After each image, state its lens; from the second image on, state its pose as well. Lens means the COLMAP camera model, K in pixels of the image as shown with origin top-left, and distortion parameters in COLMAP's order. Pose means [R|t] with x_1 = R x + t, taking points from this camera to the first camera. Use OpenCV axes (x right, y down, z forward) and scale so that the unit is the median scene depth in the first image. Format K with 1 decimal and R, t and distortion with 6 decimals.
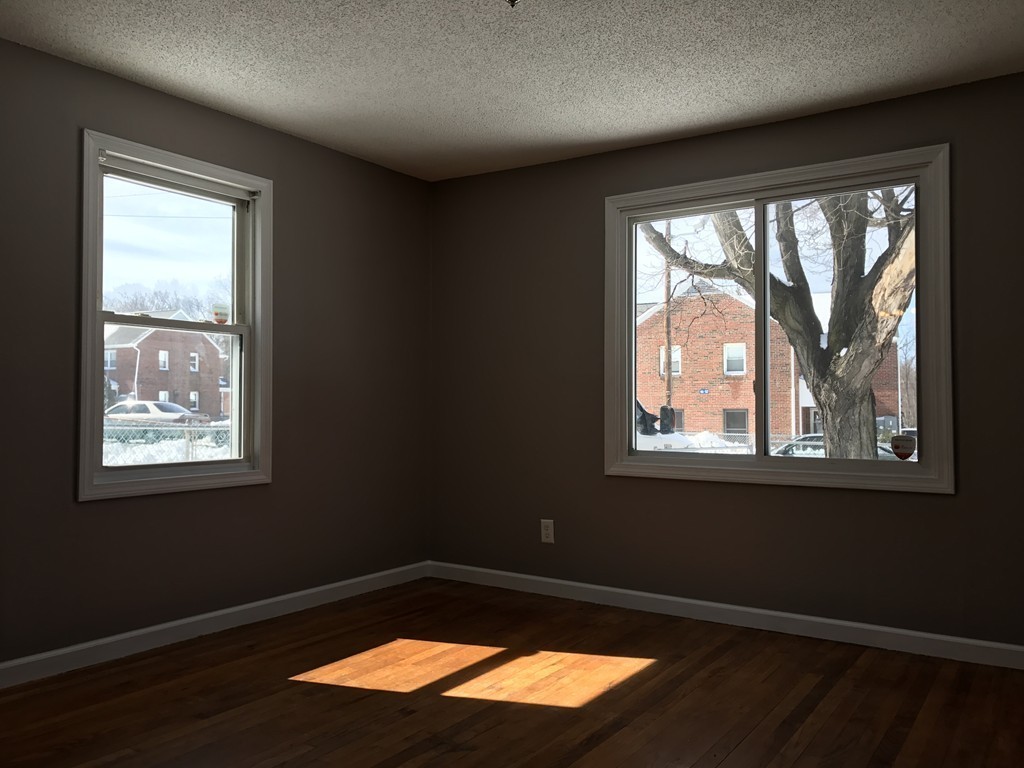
lens RADIAL K [[814.4, 0, 512.0], [0, 814.4, 384.0], [0, 0, 1]] dist [0.001139, -0.011391]
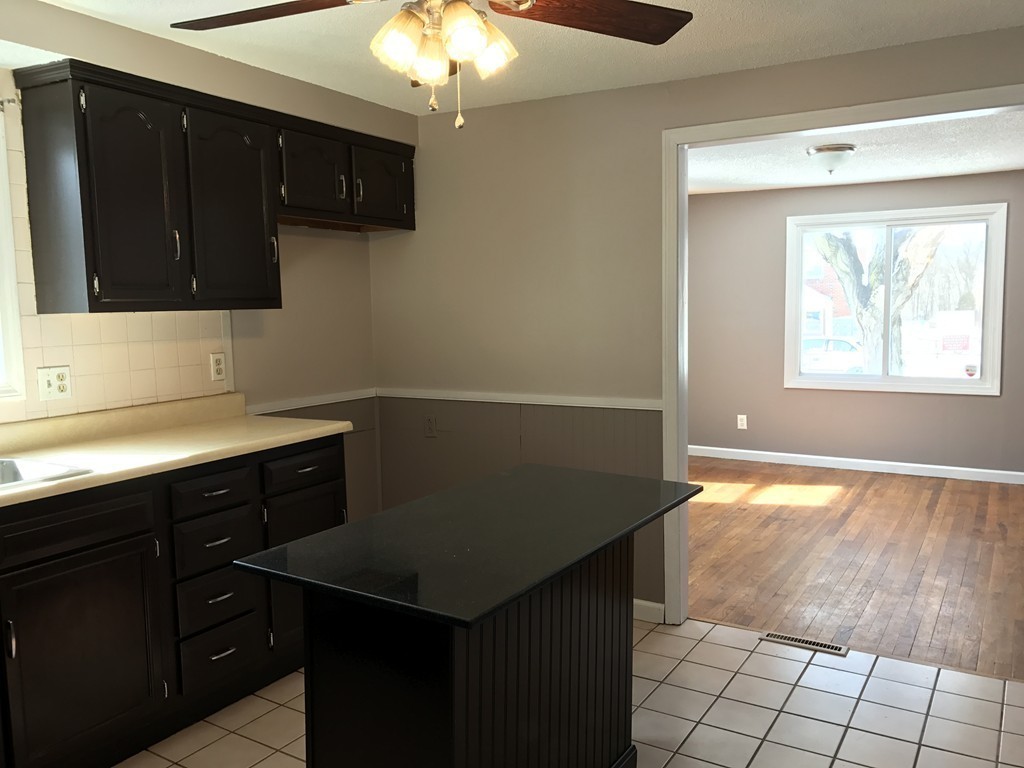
lens RADIAL K [[814.4, 0, 512.0], [0, 814.4, 384.0], [0, 0, 1]] dist [0.001139, -0.011391]
pose [[0.998344, -0.023705, 0.052420, -0.528085], [0.017122, 0.992302, 0.122650, -0.109096], [-0.054924, -0.121550, 0.991065, -0.618203]]
